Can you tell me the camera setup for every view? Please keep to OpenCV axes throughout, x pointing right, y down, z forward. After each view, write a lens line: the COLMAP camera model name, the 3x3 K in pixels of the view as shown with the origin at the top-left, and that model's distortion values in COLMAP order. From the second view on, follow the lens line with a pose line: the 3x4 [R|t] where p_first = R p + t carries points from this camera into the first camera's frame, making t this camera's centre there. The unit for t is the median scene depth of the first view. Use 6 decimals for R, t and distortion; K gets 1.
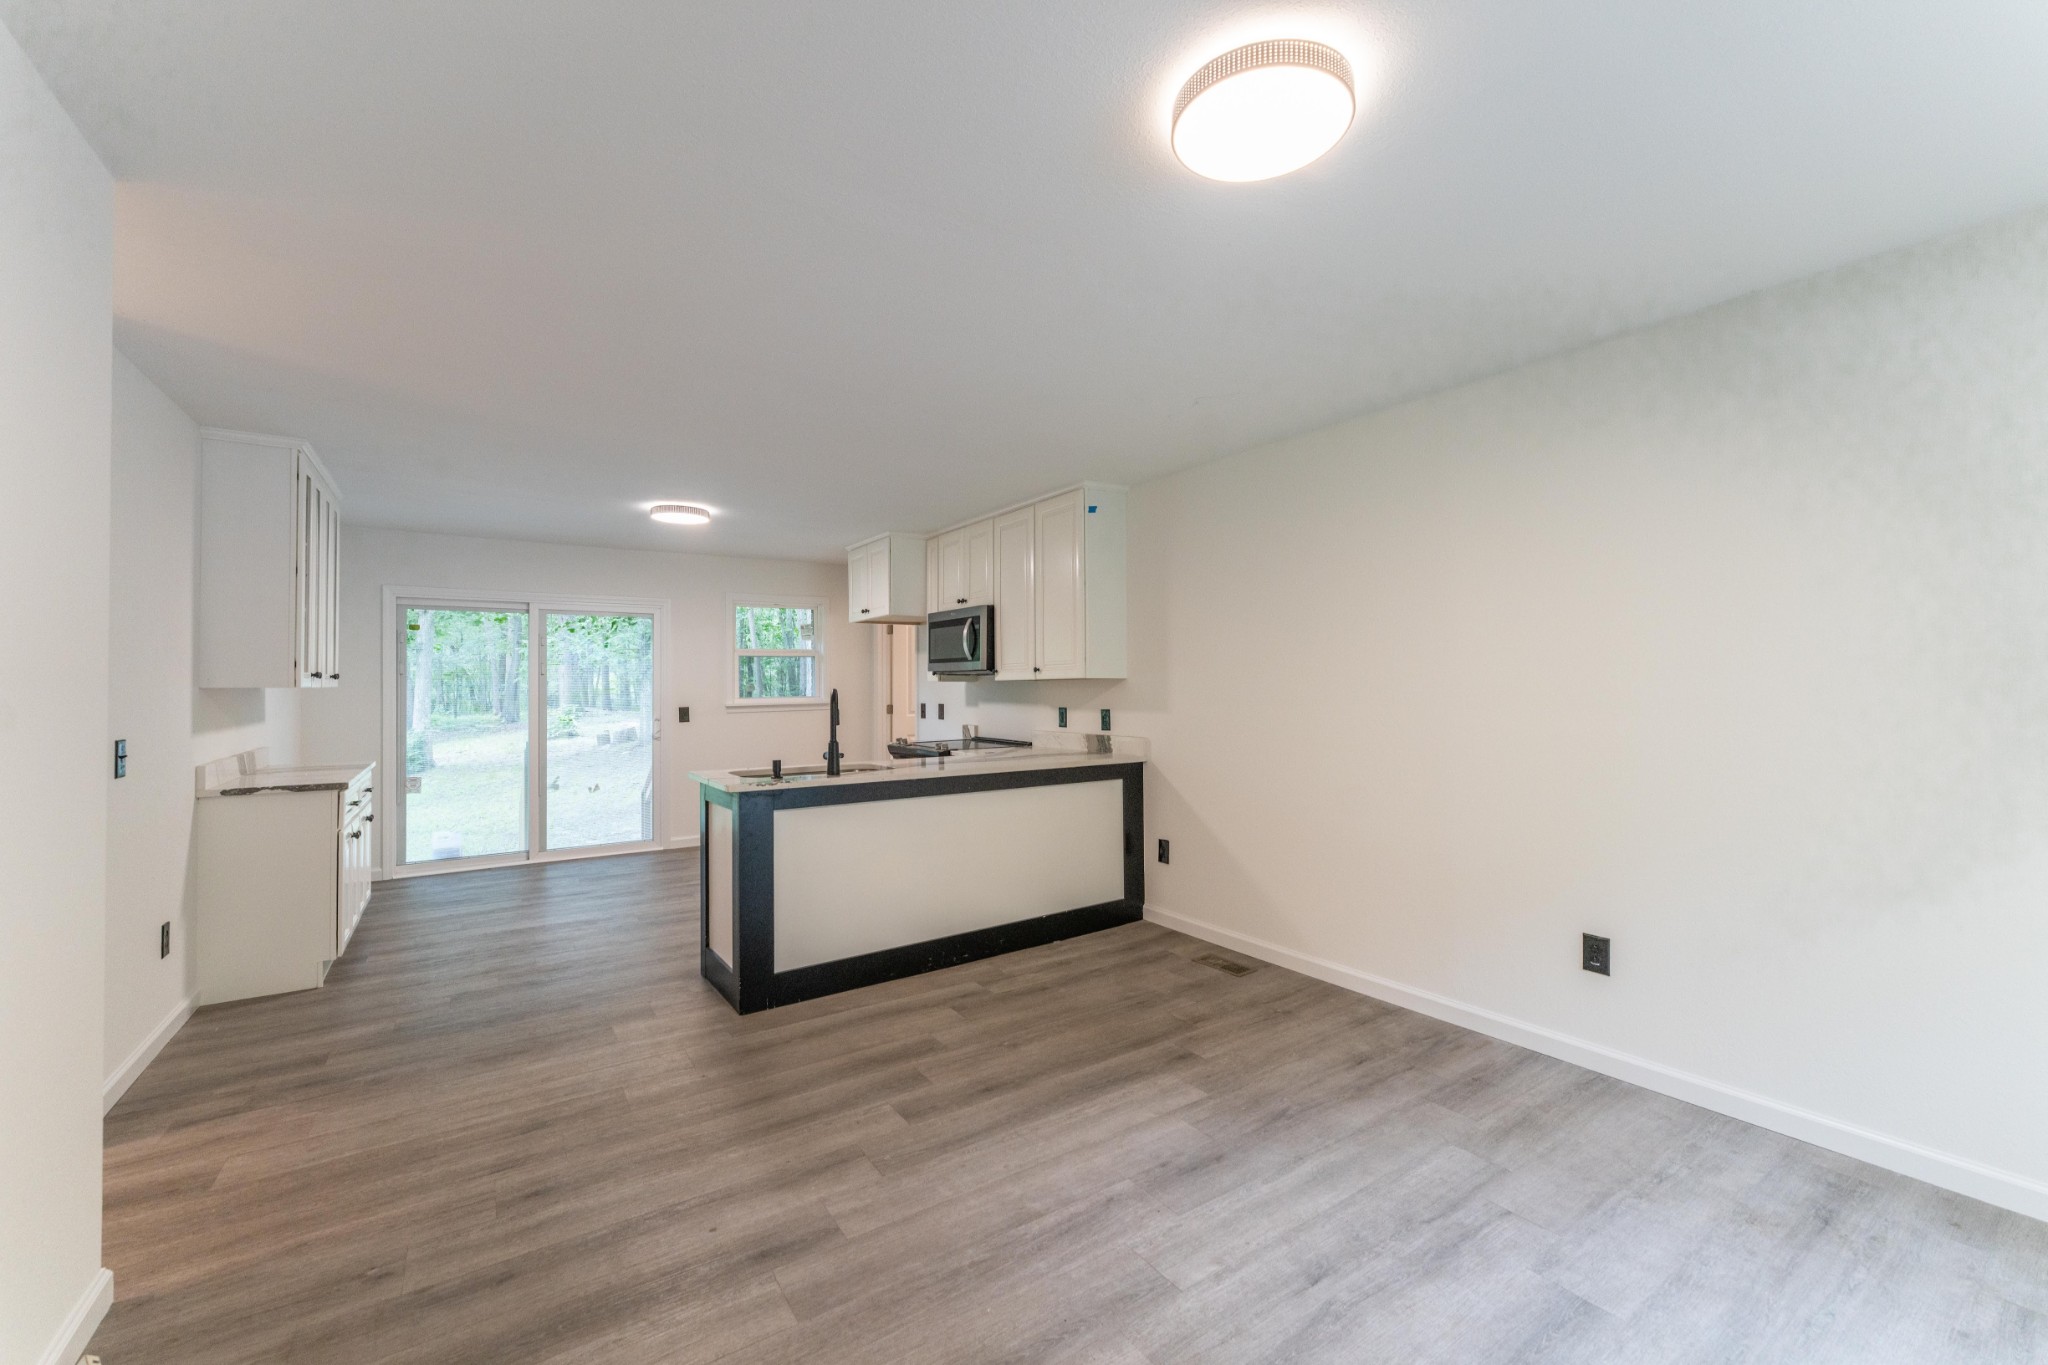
lens RADIAL K [[819.2, 0, 1026.4], [0, 819.2, 675.1], [0, 0, 1]] dist [-0.001312, -0.000478]
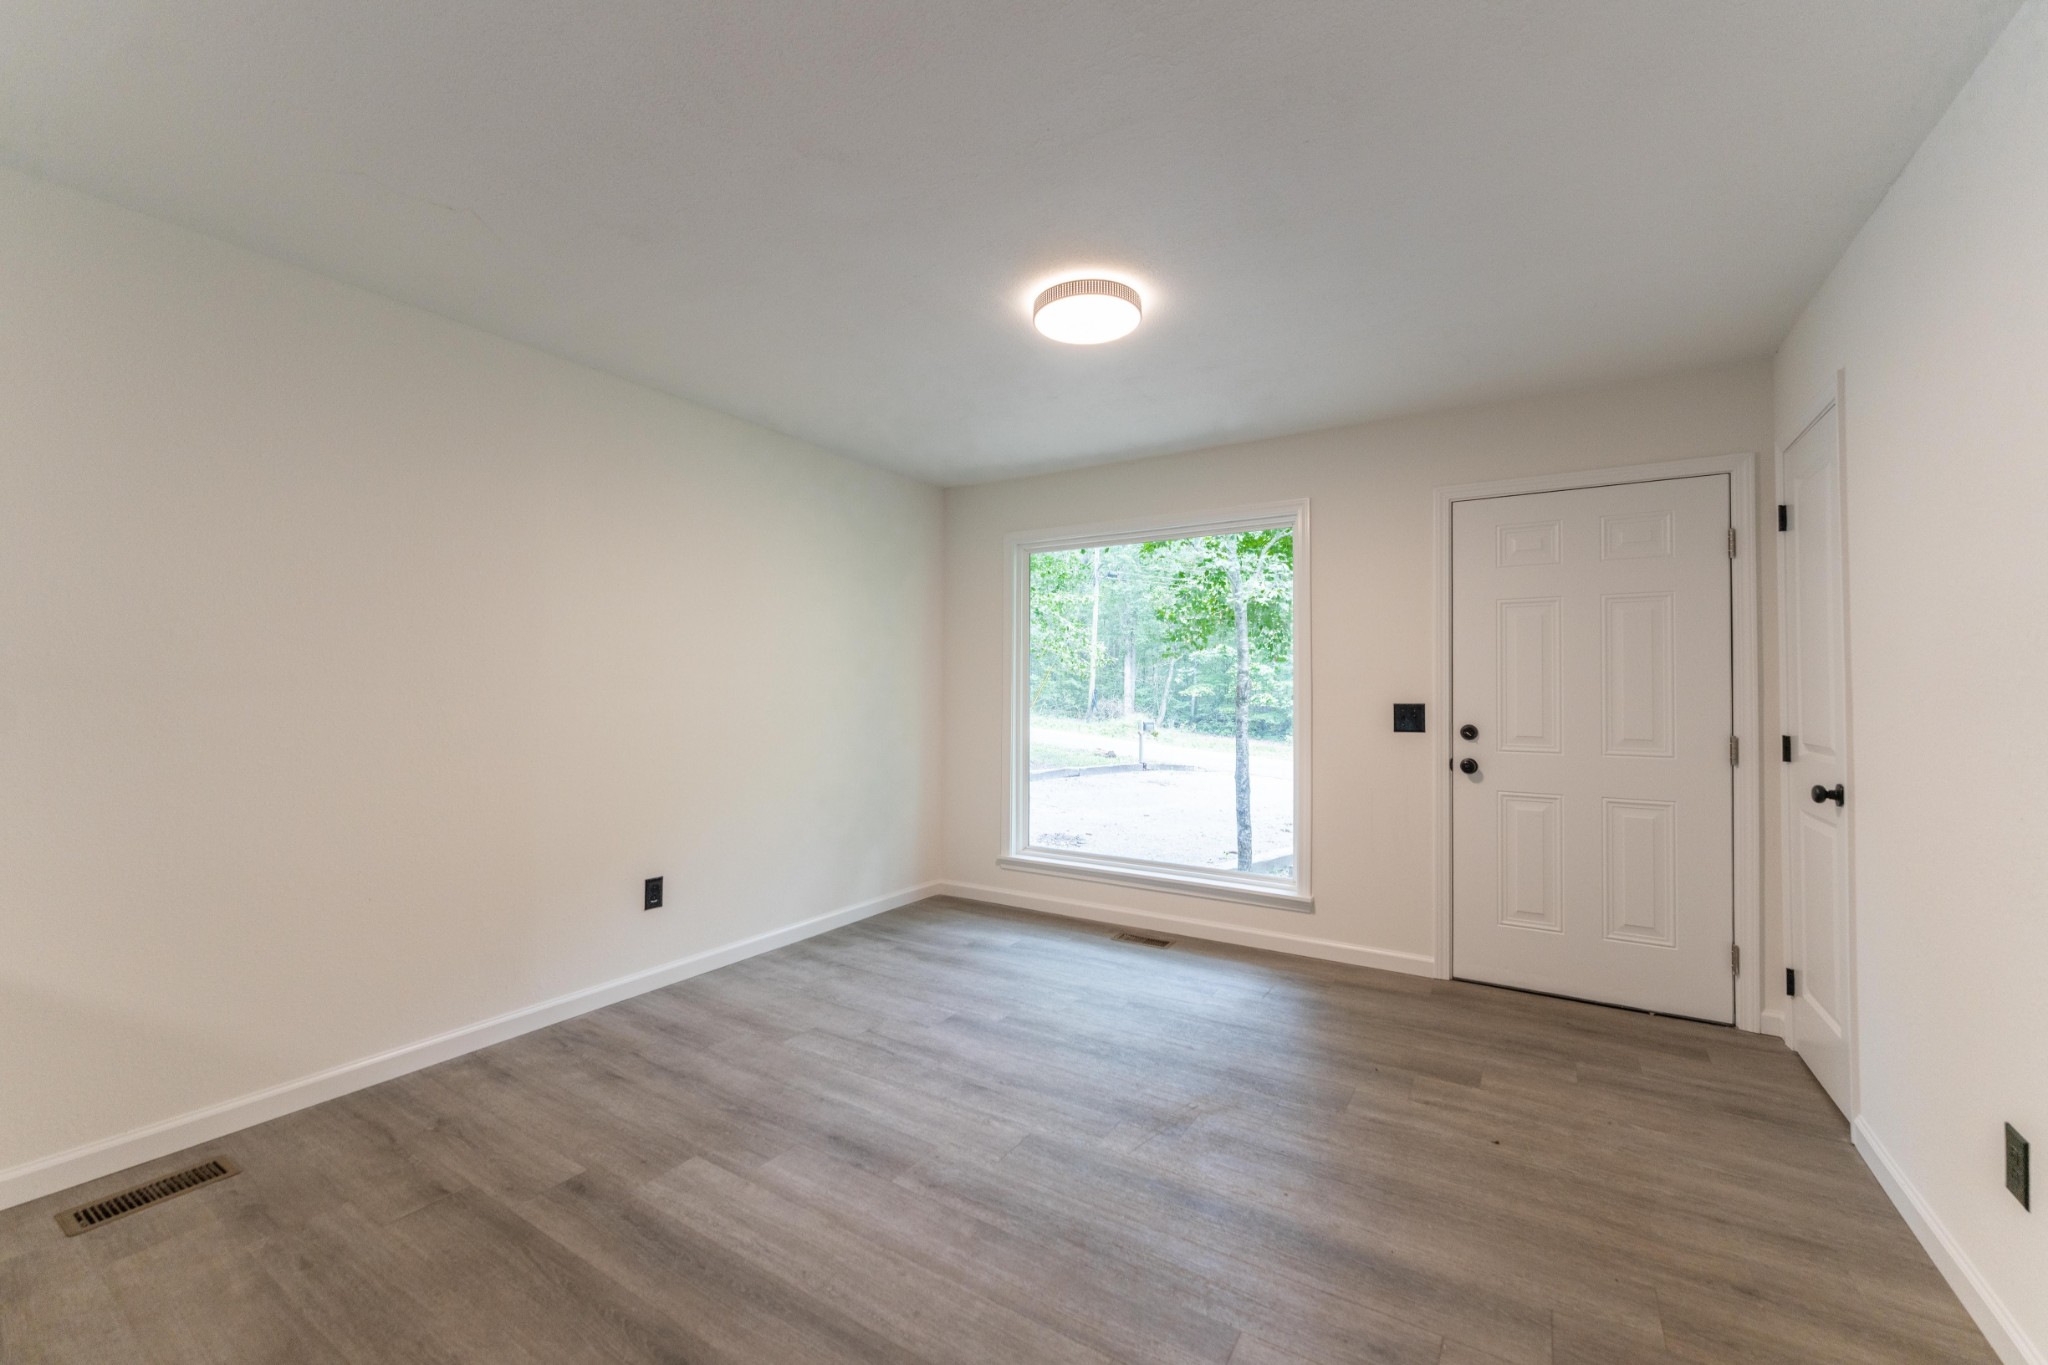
lens RADIAL K [[819.2, 0, 1026.4], [0, 819.2, 675.1], [0, 0, 1]] dist [-0.001312, -0.000478]
pose [[-0.405057, 0.023087, 0.914000, -0.507530], [-0.015536, 0.999363, -0.032128, 0.038758], [-0.914160, -0.027213, -0.404440, 0.785708]]
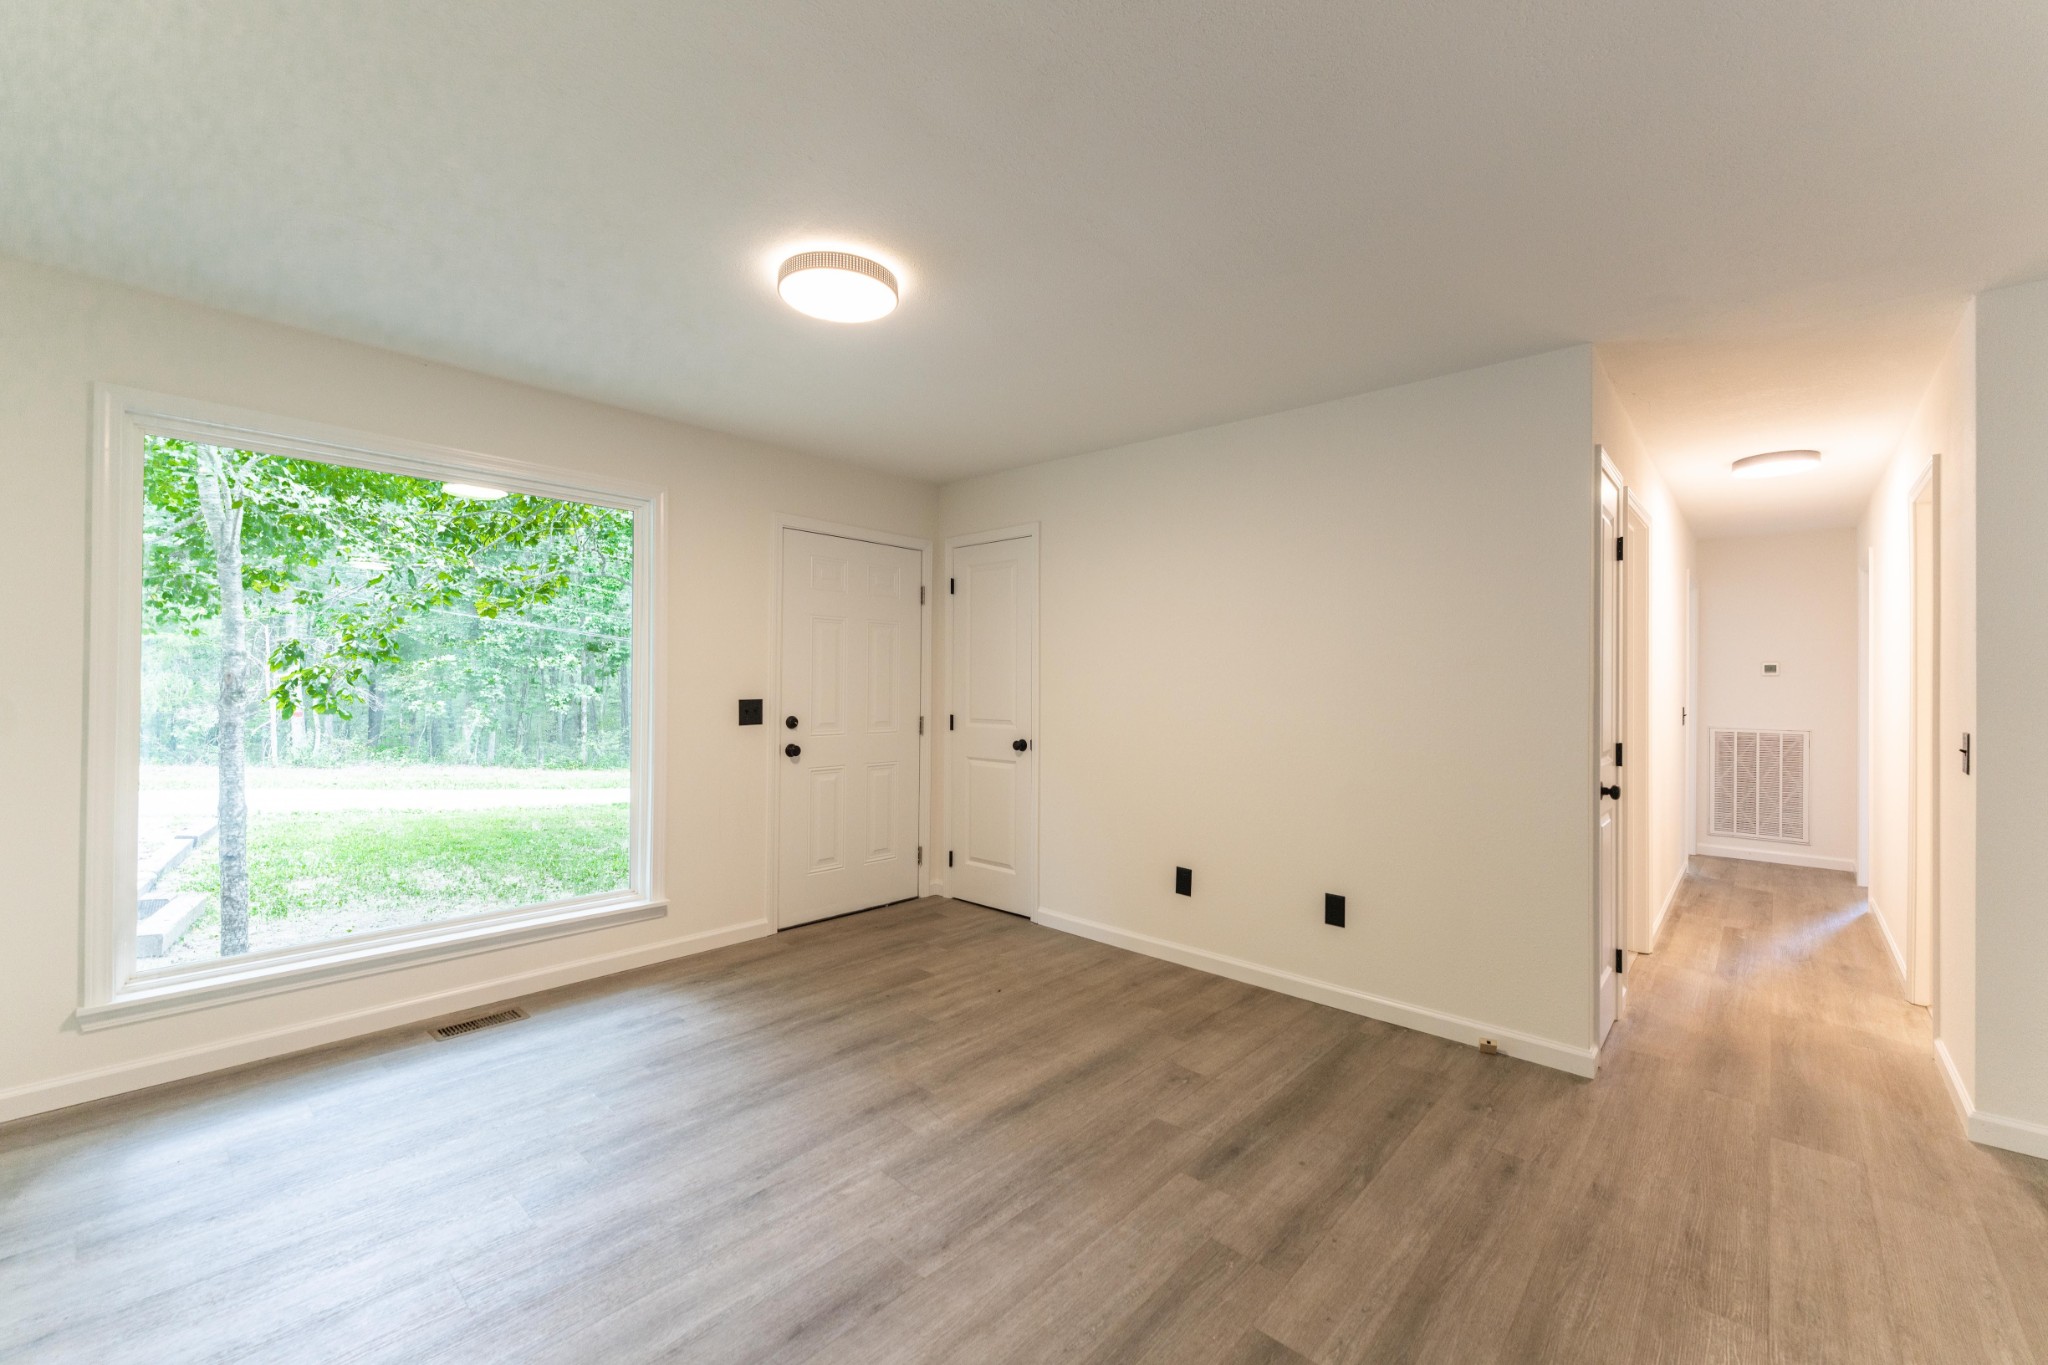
lens RADIAL K [[819.2, 0, 1026.4], [0, 819.2, 675.1], [0, 0, 1]] dist [-0.001312, -0.000478]
pose [[-0.970817, -0.006040, -0.239746, 0.140000], [-0.000467, 0.999729, -0.023292, 0.026736], [0.239821, -0.022500, -0.970556, 1.137562]]
